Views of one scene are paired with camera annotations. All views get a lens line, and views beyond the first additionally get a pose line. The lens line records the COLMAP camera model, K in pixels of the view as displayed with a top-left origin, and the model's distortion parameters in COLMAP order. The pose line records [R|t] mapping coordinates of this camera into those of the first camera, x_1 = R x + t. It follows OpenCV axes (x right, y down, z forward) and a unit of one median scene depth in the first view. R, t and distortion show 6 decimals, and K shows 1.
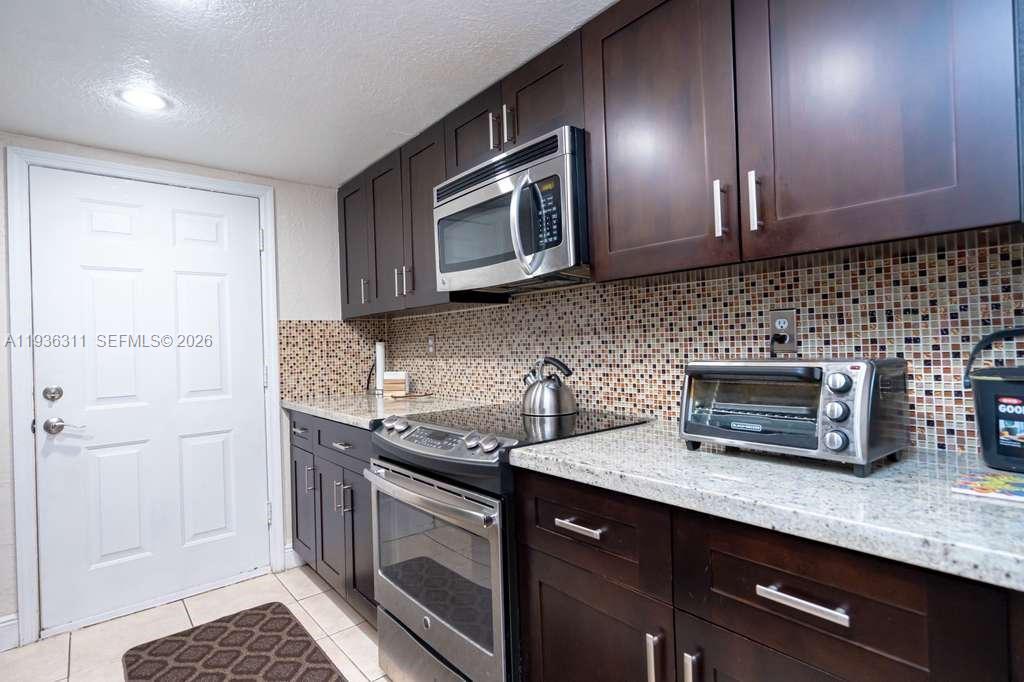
lens RADIAL K [[524.6, 0, 511.0], [0, 524.6, 339.1], [0, 0, 1]] dist [0.000493, 0.000013]
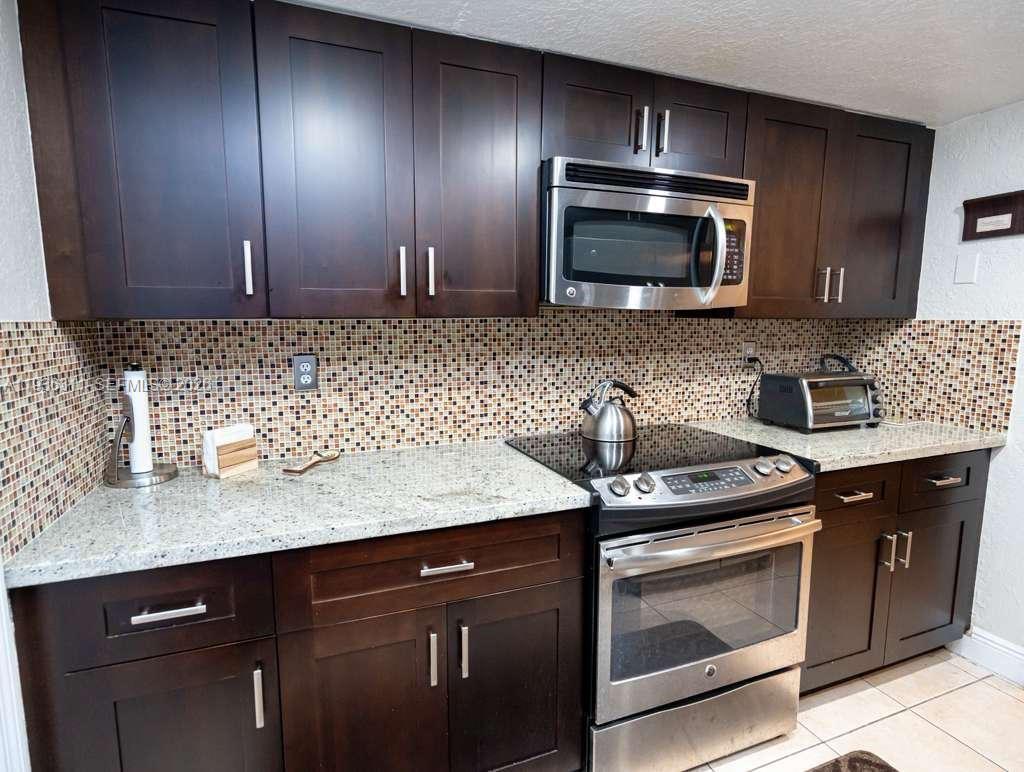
lens RADIAL K [[518.2, 0, 509.1], [0, 518.2, 385.6], [0, 0, 1]] dist [-0.001035, 0.000013]
pose [[0.319713, -0.090003, 0.943230, -0.943021], [-0.017566, 0.994744, 0.100873, -0.053221], [-0.947352, -0.048819, 0.316452, 0.905230]]
